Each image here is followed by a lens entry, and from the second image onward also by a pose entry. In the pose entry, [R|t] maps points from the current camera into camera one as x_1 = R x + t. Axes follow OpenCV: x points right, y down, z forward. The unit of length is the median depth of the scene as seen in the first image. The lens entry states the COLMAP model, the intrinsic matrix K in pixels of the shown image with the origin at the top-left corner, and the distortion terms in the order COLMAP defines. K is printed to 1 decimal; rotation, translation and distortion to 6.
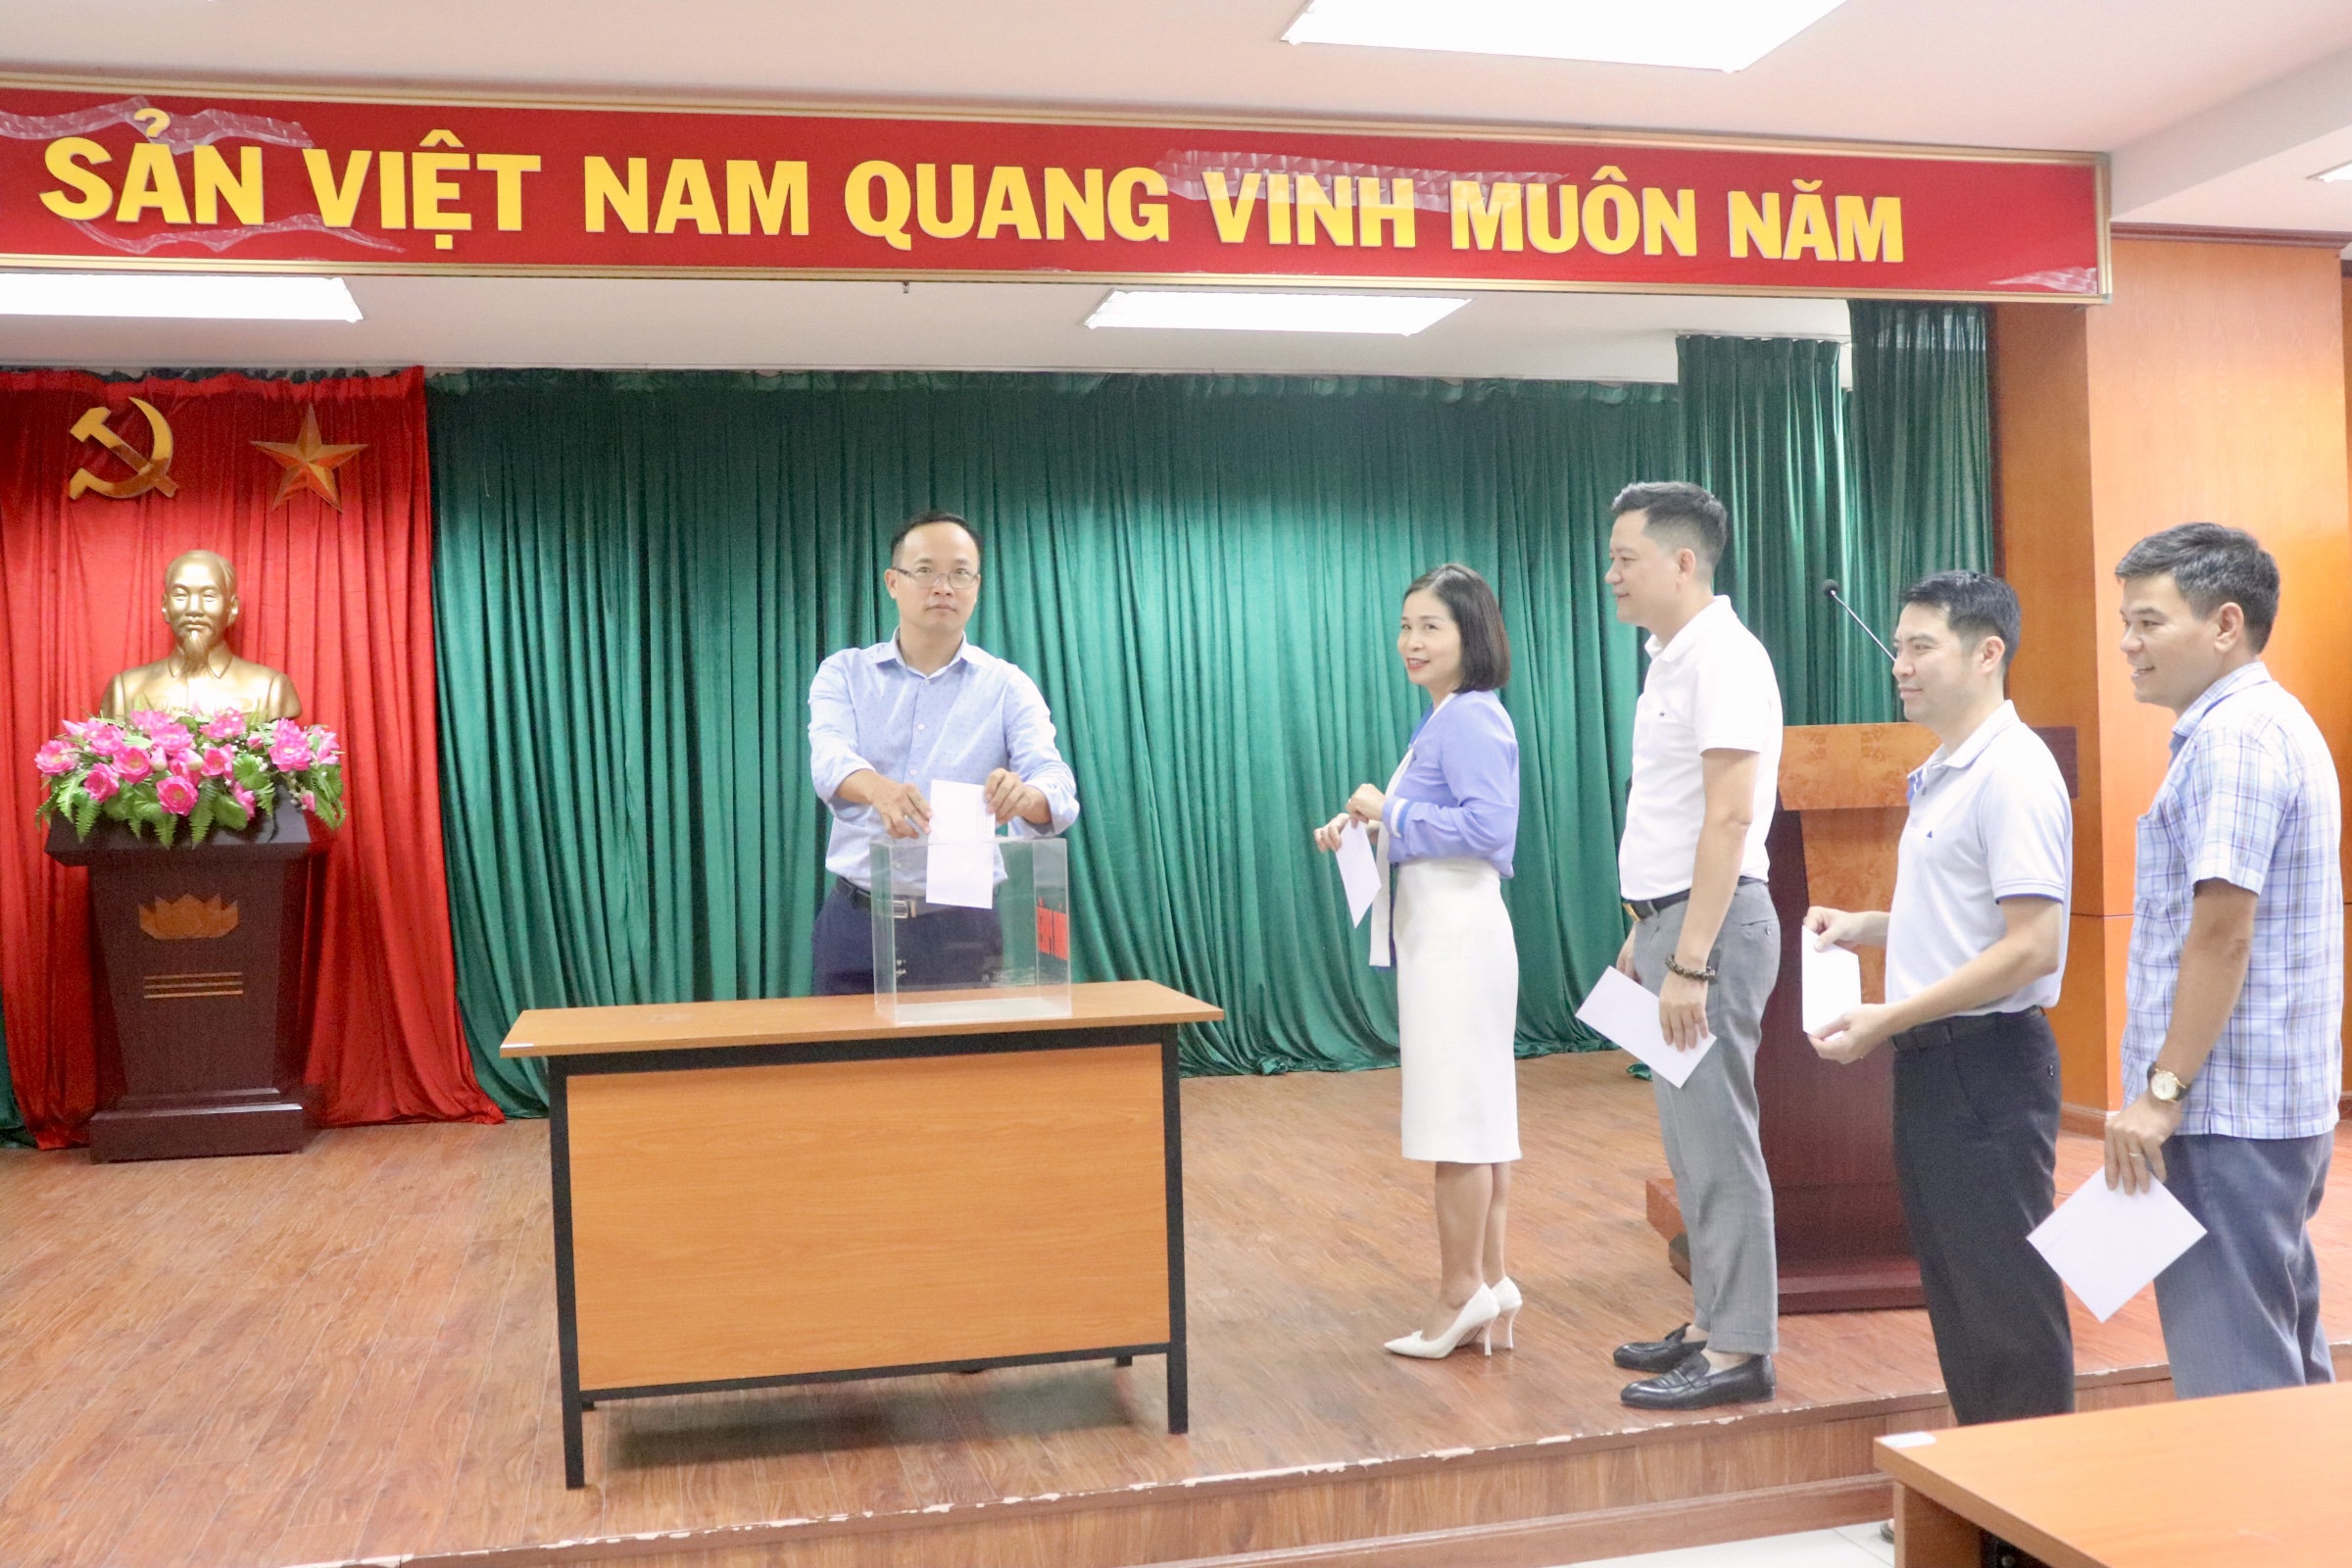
lens RADIAL K [[2193.7, 0, 1181.2], [0, 2193.7, 789.2], [0, 0, 1]] dist [-0.089719, 0.000000]
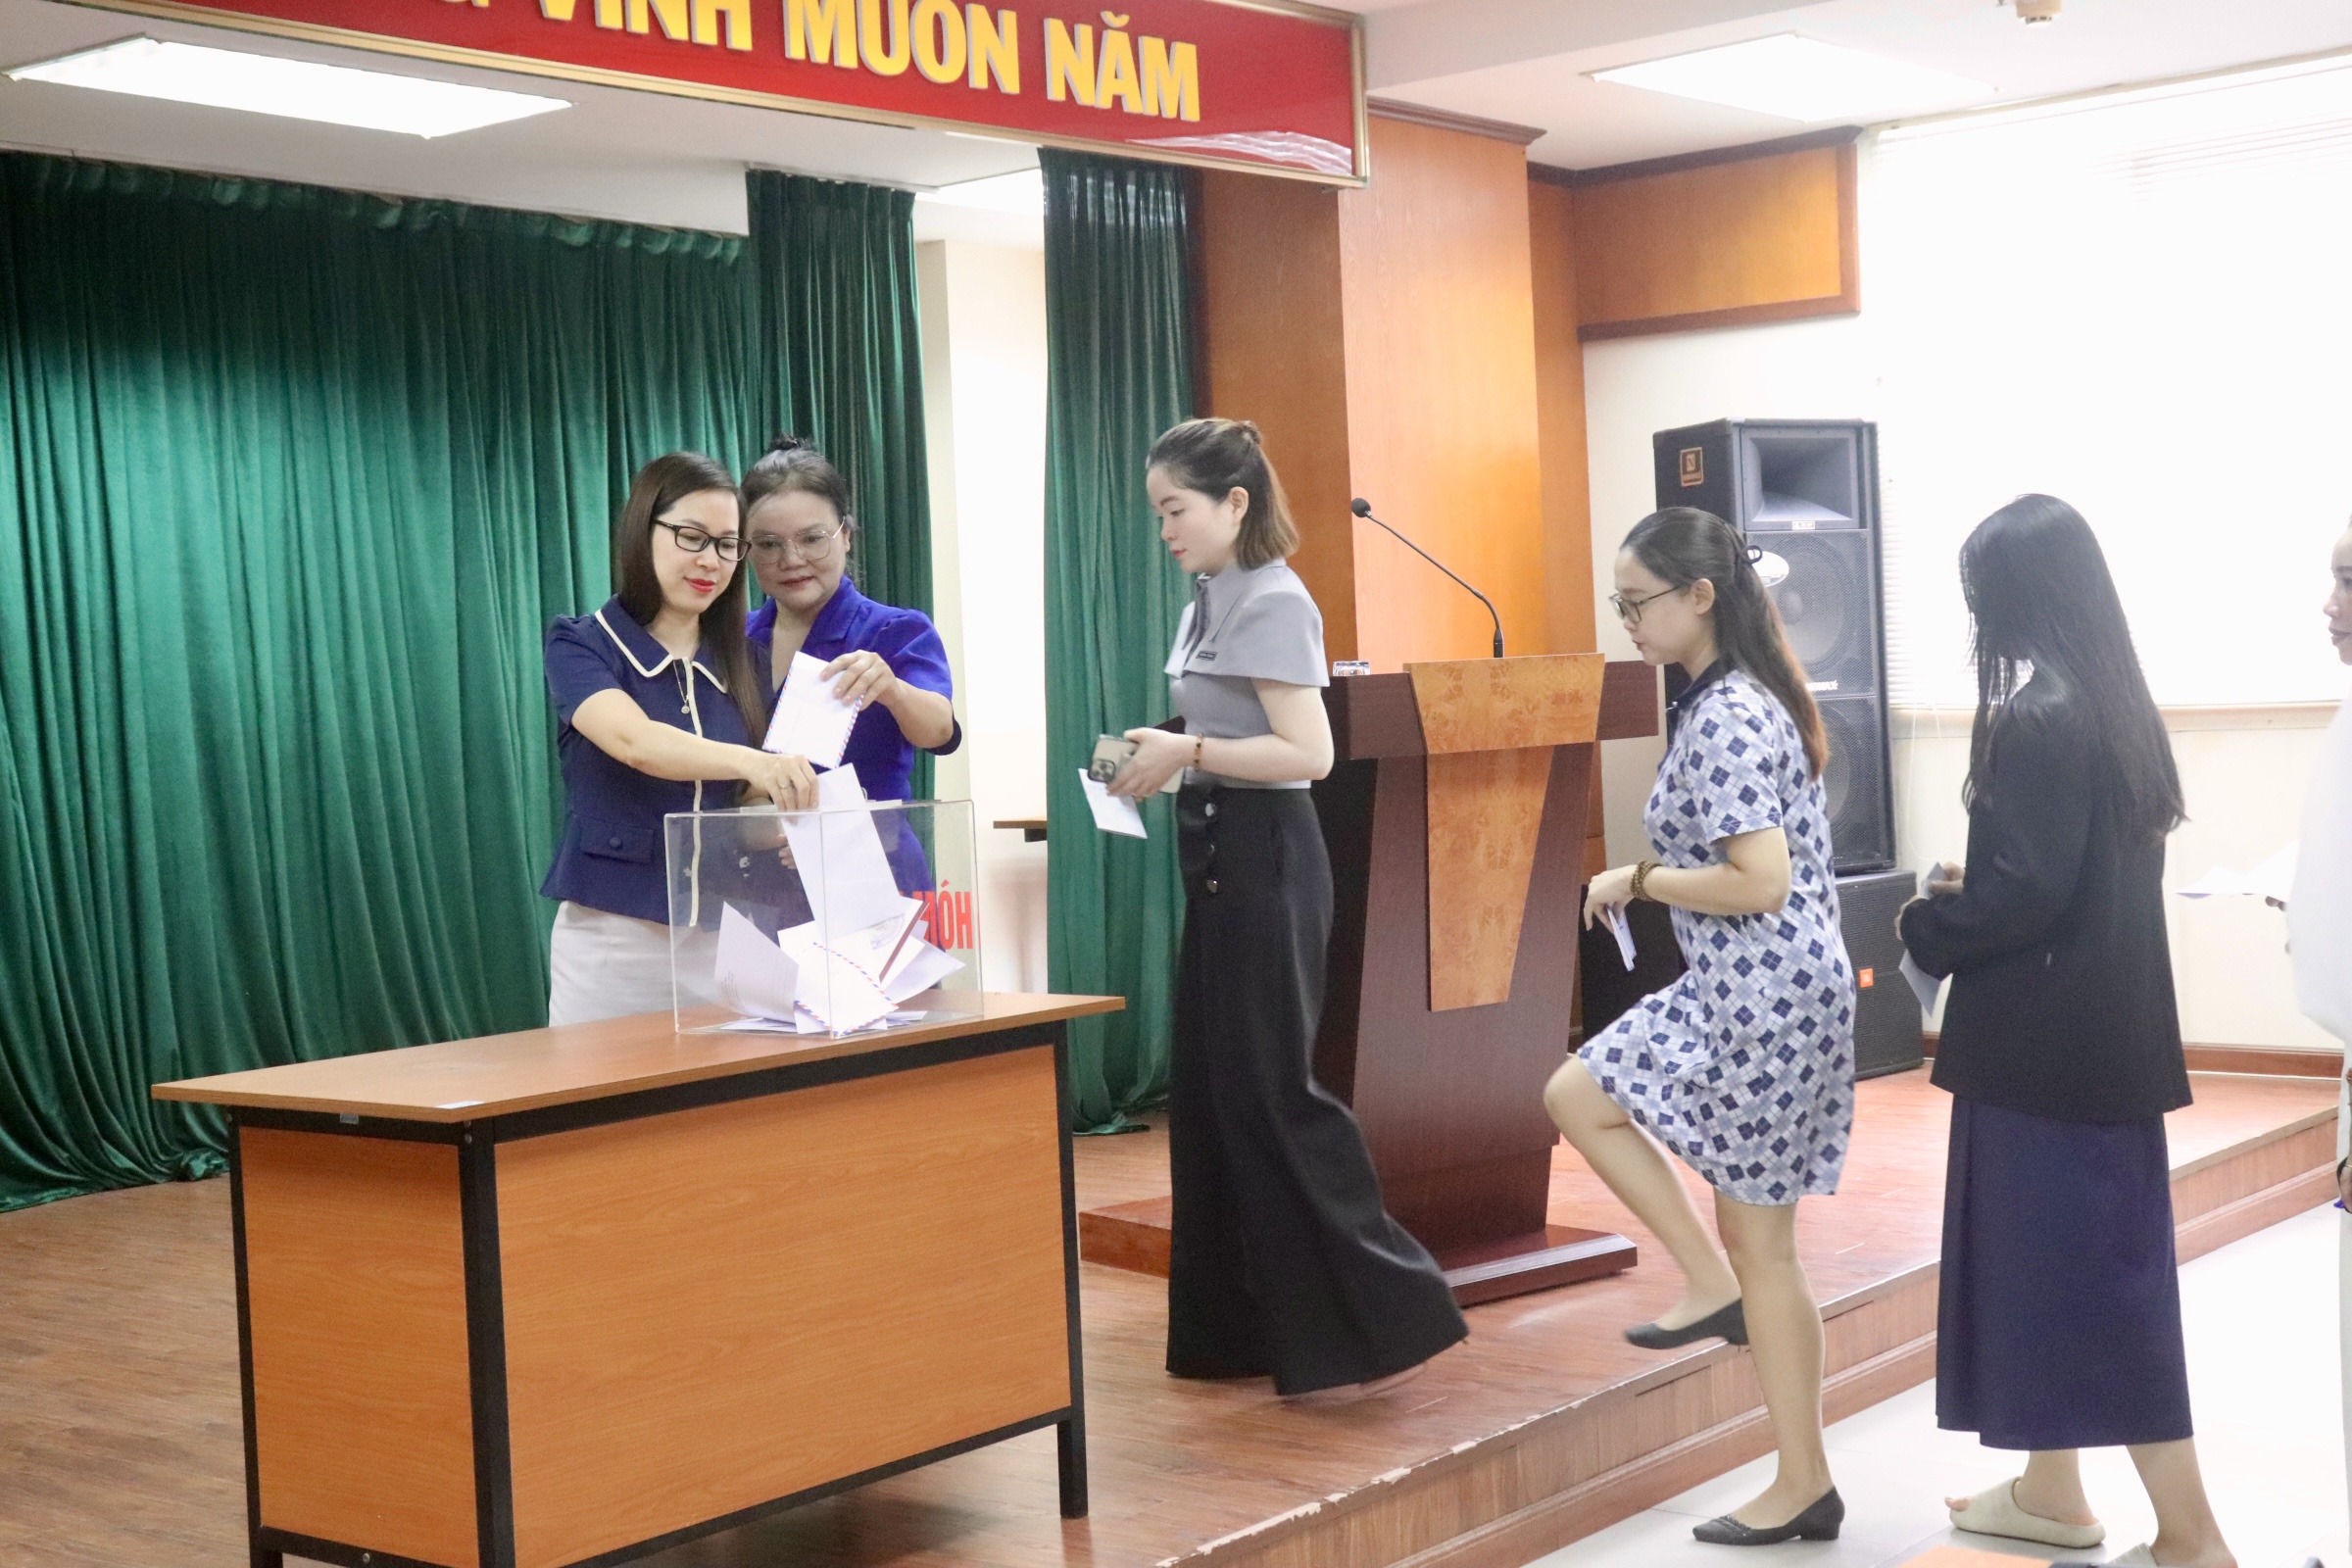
lens RADIAL K [[3135.6, 0, 1169.9], [0, 3135.6, 793.9], [0, 0, 1]] dist [0.087152, 0.000000]
pose [[0.799579, -0.028551, 0.599882, -0.362316], [0.026400, 0.999575, 0.012387, 0.004297], [-0.599981, 0.005932, 0.799992, 0.012345]]
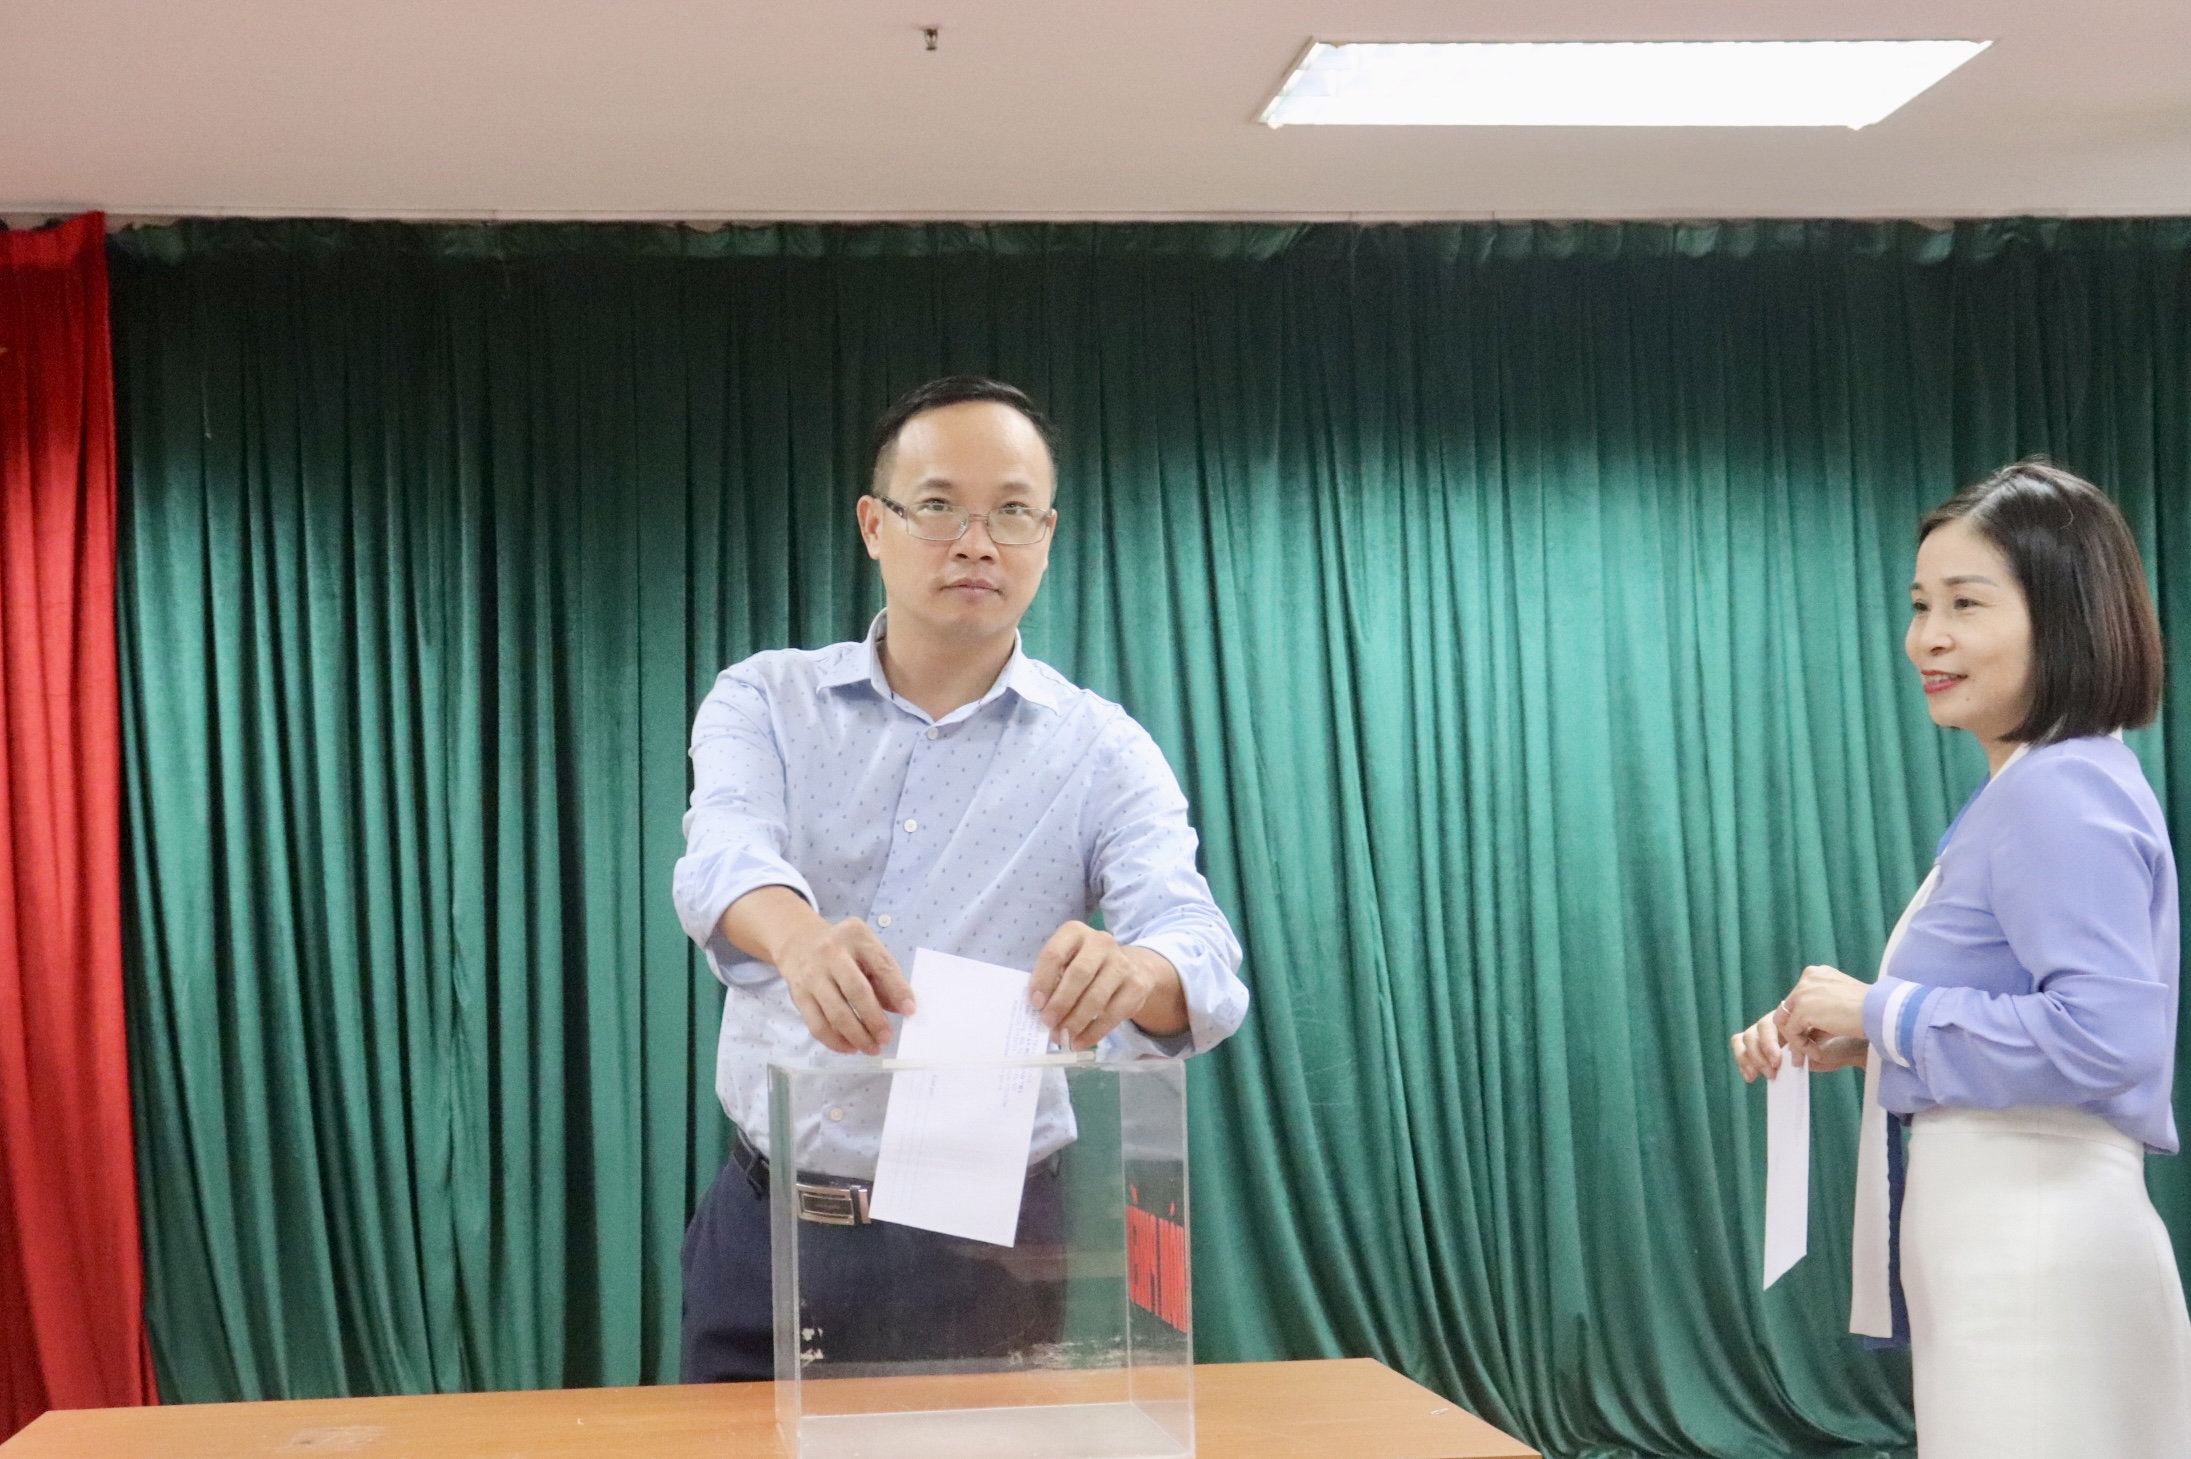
lens RADIAL K [[3325.9, 0, 1017.7], [0, 3325.9, 815.4], [0, 0, 1]] dist [0.072189, 0.000000]
pose [[0.992426, 0.000826, -0.122844, -0.001400], [-0.006602, 0.998891, -0.046618, 0.003630], [0.122670, 0.047076, 0.991330, 0.167249]]
